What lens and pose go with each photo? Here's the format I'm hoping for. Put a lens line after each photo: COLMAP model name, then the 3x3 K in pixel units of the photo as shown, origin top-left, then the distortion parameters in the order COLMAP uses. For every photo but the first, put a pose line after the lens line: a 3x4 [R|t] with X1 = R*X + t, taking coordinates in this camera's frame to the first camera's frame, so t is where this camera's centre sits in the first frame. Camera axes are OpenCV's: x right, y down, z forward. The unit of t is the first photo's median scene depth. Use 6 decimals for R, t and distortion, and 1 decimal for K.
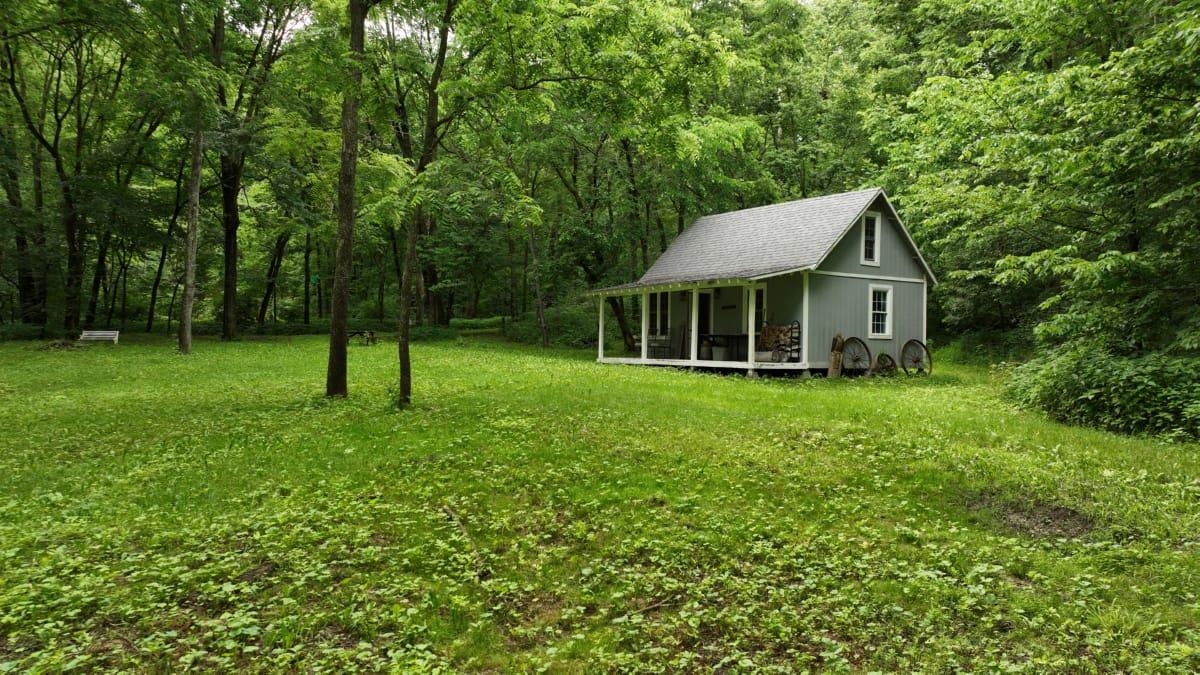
lens RADIAL K [[842.3, 0, 600.0], [0, 842.3, 337.5], [0, 0, 1]] dist [0.006974, 0.006162]
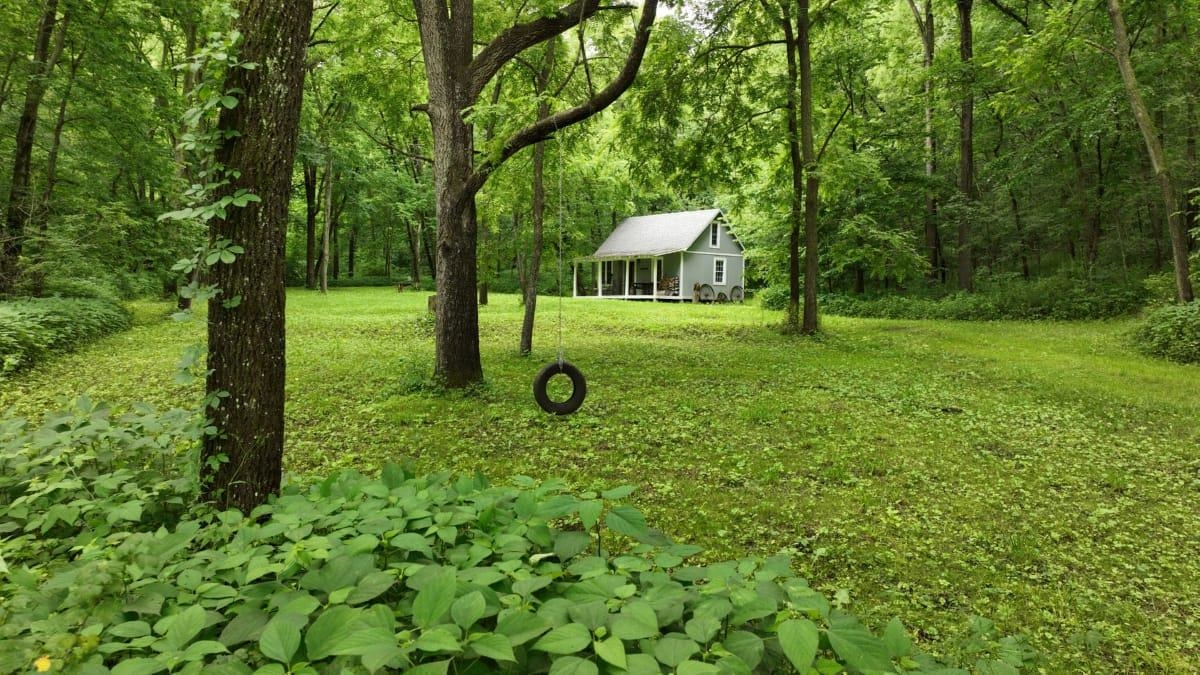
lens RADIAL K [[842.3, 0, 600.0], [0, 842.3, 337.5], [0, 0, 1]] dist [0.006974, 0.006162]
pose [[0.994739, -0.004605, 0.102338, -0.152669], [-0.000043, 0.998970, 0.045365, 0.035055], [-0.102442, -0.045131, 0.993715, -0.955967]]
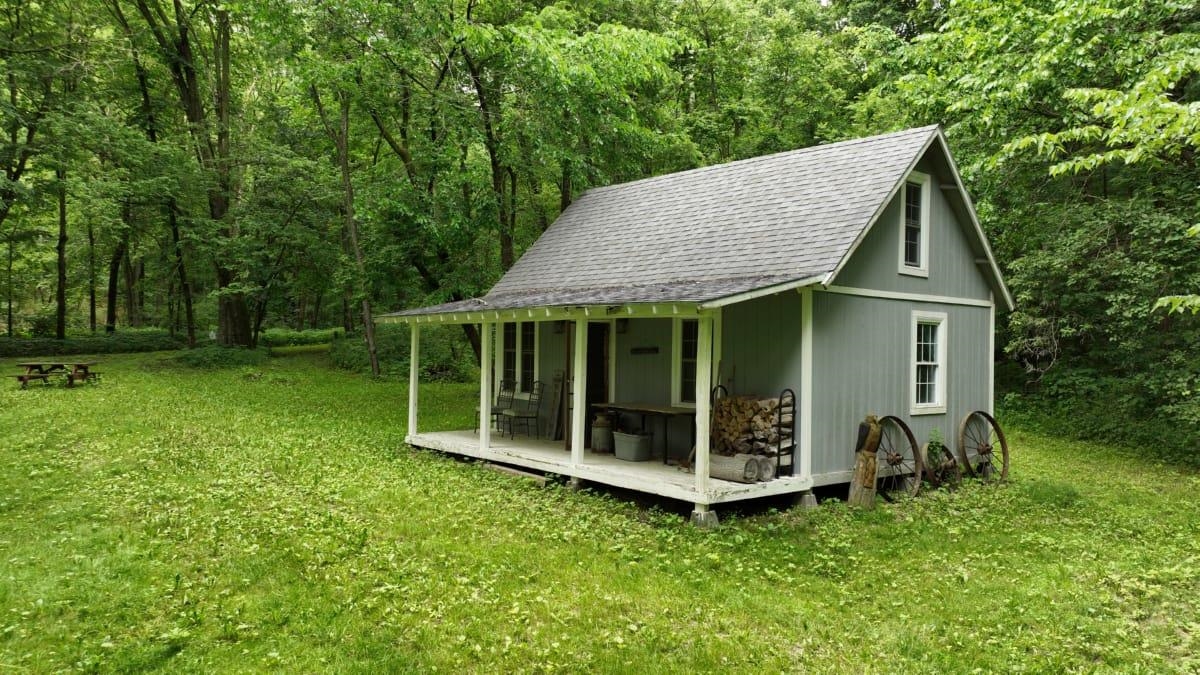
lens RADIAL K [[842.3, 0, 600.0], [0, 842.3, 337.5], [0, 0, 1]] dist [0.006974, 0.006162]
pose [[0.992009, 0.001066, 0.126160, 0.061419], [-0.001376, 0.999996, 0.002373, -0.047726], [-0.126157, -0.002528, 0.992007, 0.504901]]
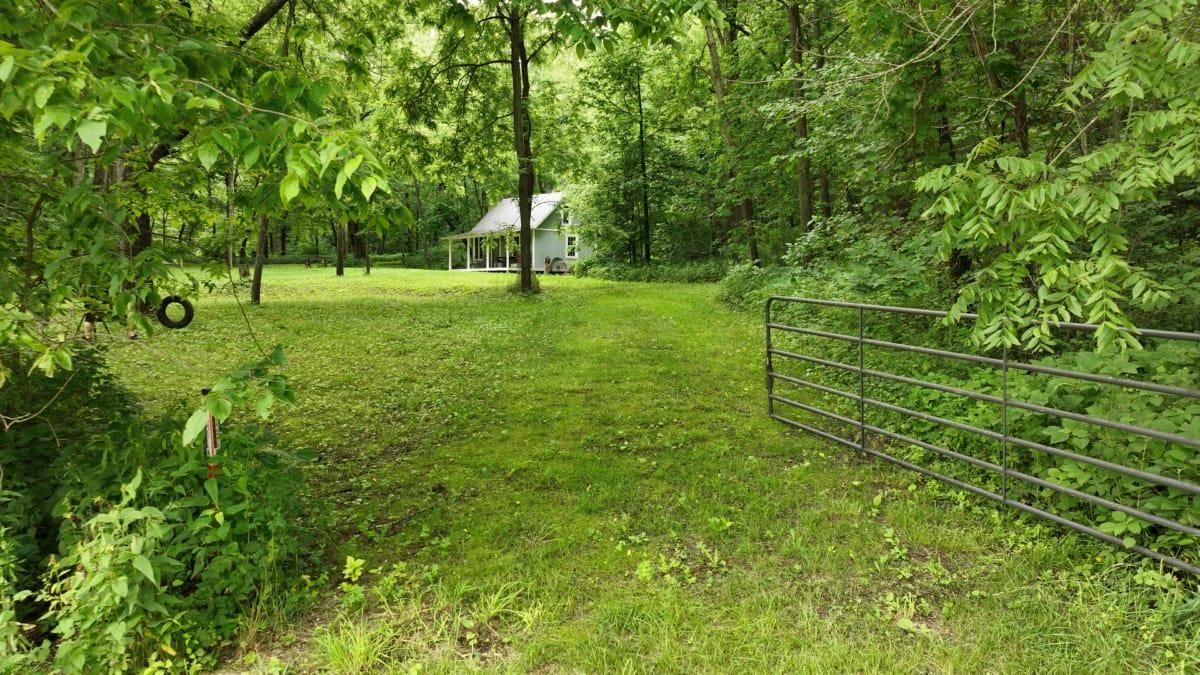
lens RADIAL K [[842.3, 0, 600.0], [0, 842.3, 337.5], [0, 0, 1]] dist [0.006974, 0.006162]
pose [[0.993914, -0.014481, 0.109202, 0.159058], [0.006974, 0.997605, 0.068822, 0.058083], [-0.109937, -0.067641, 0.991634, -1.262034]]
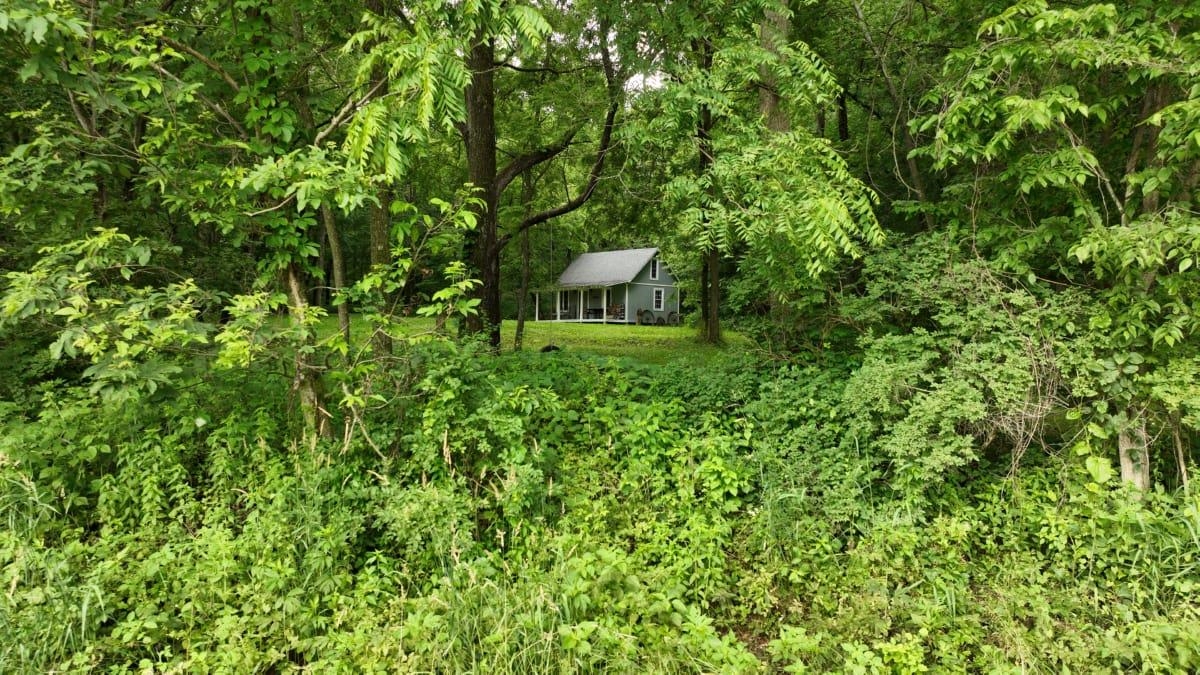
lens RADIAL K [[842.3, 0, 600.0], [0, 842.3, 337.5], [0, 0, 1]] dist [0.006974, 0.006162]
pose [[0.987375, -0.000848, 0.158397, -0.209543], [-0.000827, 0.999944, 0.010513, 0.052132], [-0.158398, -0.010511, 0.987319, -1.334460]]
